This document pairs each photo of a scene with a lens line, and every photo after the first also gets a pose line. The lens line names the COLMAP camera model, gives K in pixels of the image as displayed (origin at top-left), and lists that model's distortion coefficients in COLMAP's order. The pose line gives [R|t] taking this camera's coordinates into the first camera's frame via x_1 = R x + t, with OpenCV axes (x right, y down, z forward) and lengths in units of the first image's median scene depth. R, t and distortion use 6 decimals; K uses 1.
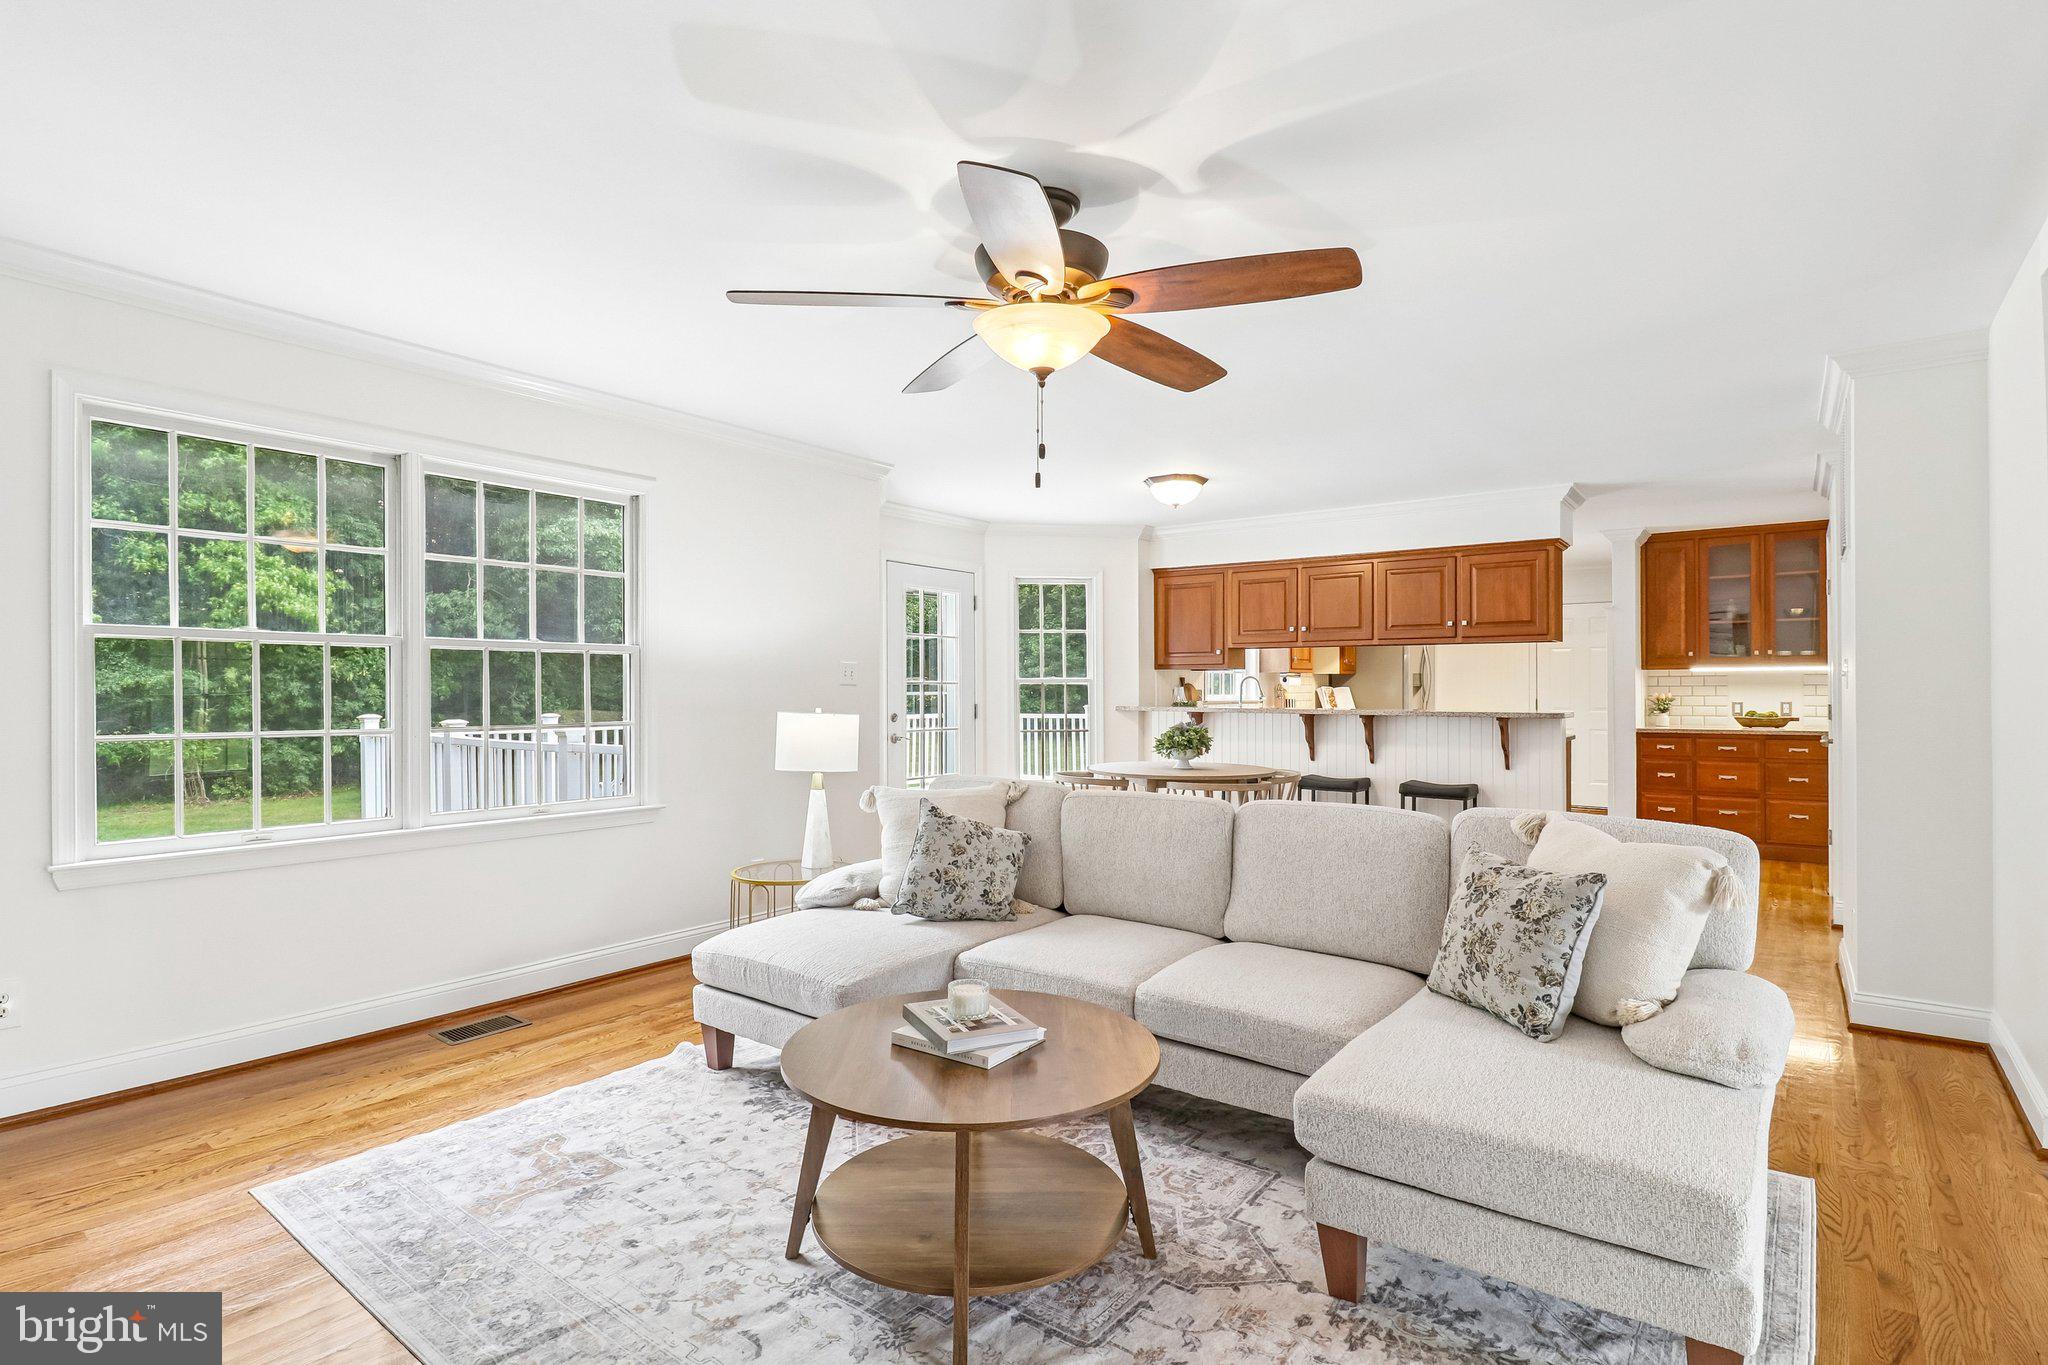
lens RADIAL K [[993.2, 0, 993.9], [0, 993.2, 692.1], [0, 0, 1]] dist [0.013158, -0.011120]
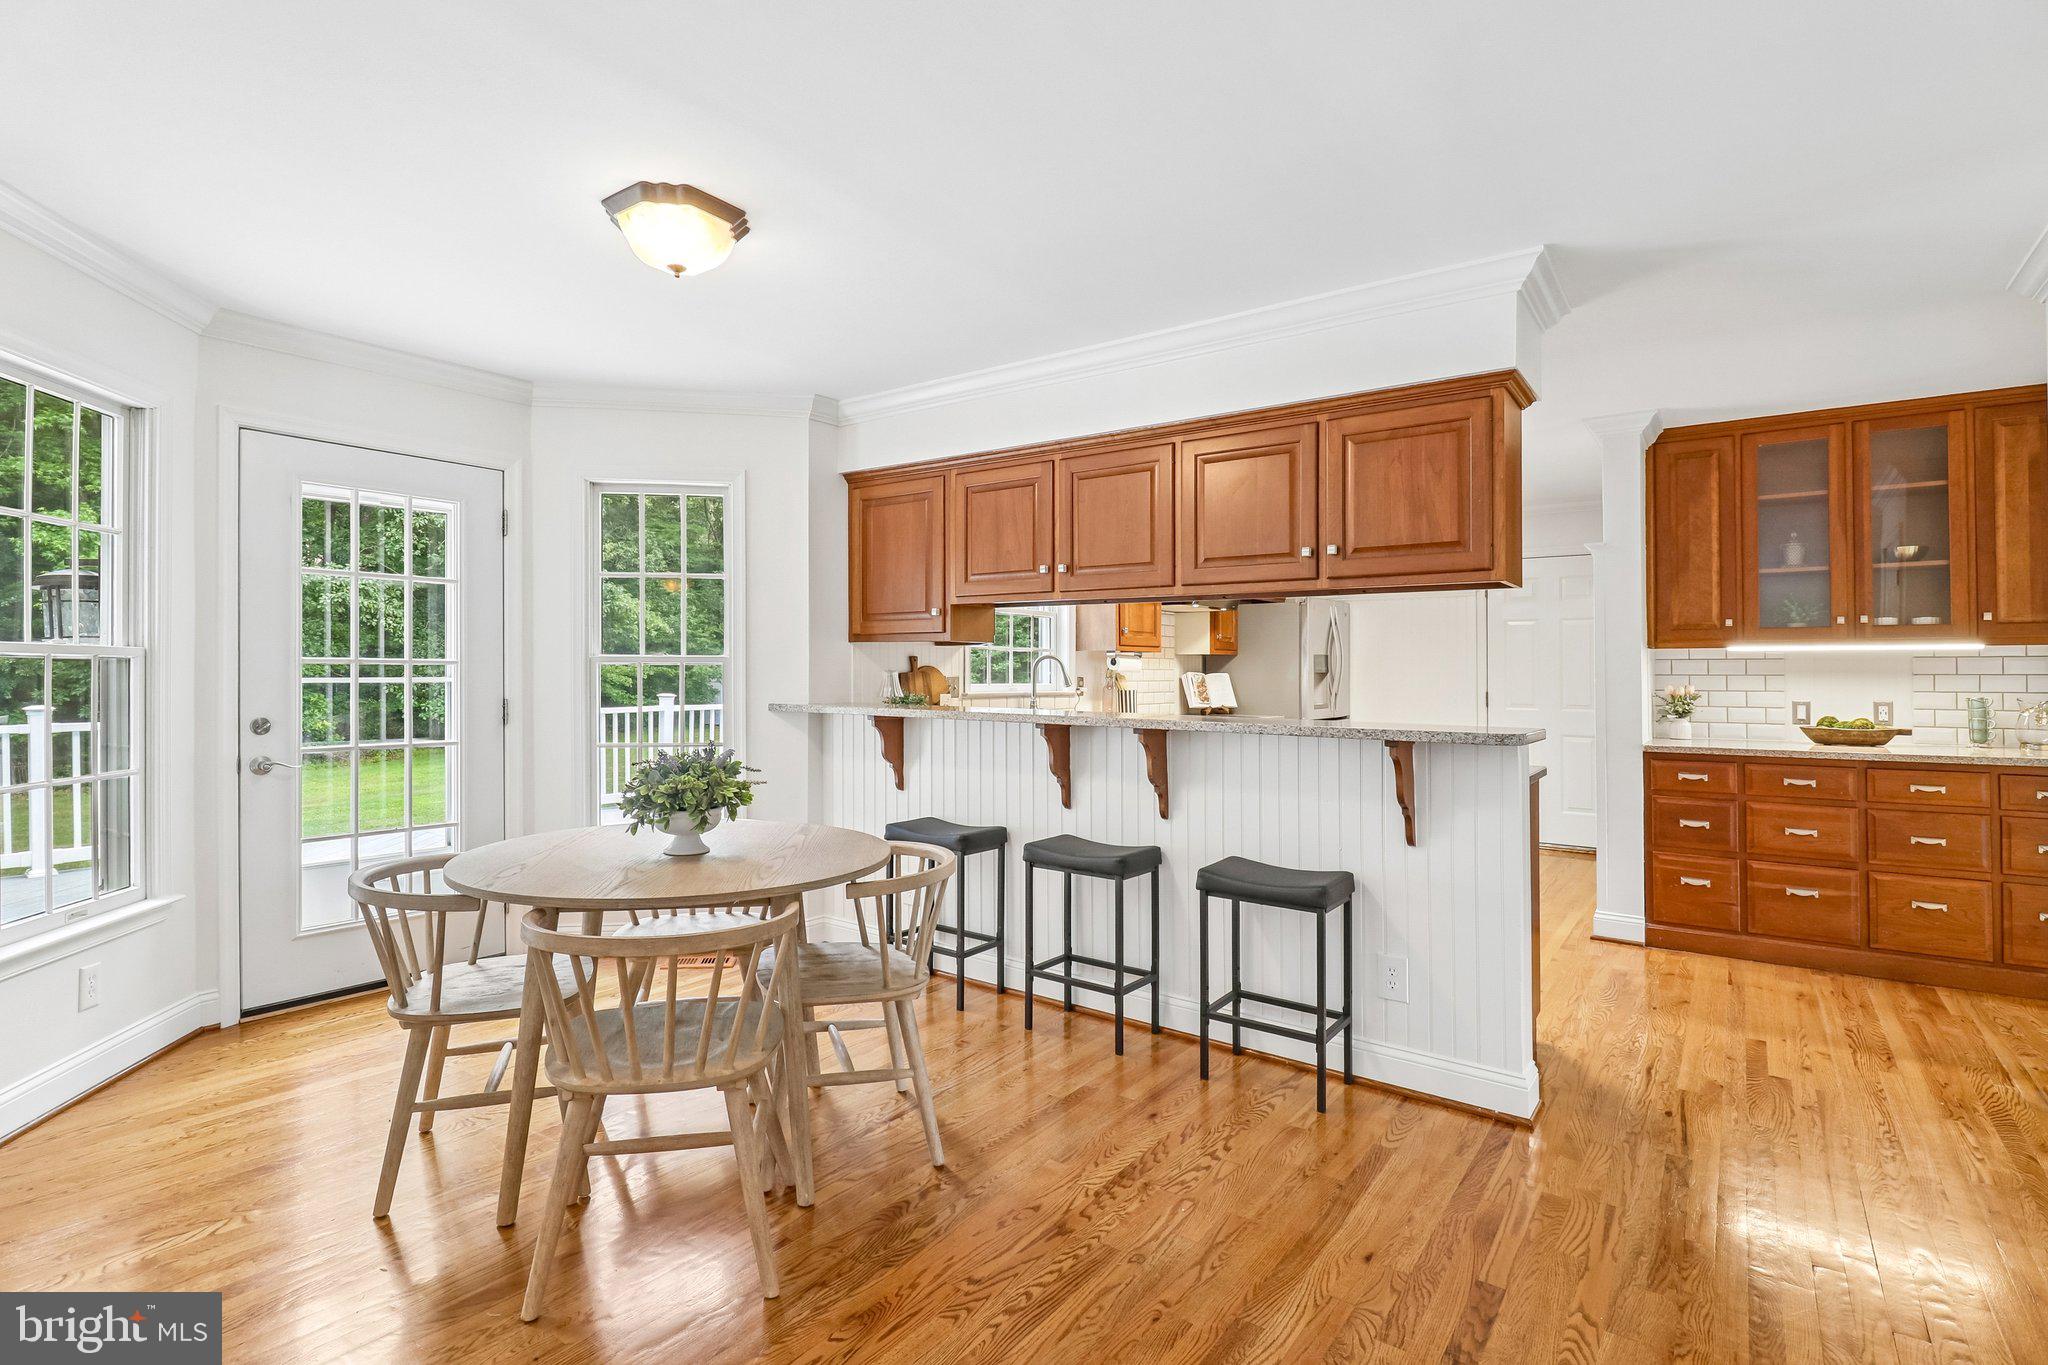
lens RADIAL K [[993.2, 0, 1003.0], [0, 993.2, 664.7], [0, 0, 1]] dist [0.013158, -0.011120]
pose [[0.999369, 0.005525, 0.035081, 0.243599], [-0.005115, 0.999917, -0.011786, -0.003174], [-0.035143, 0.011599, 0.999315, 0.423170]]
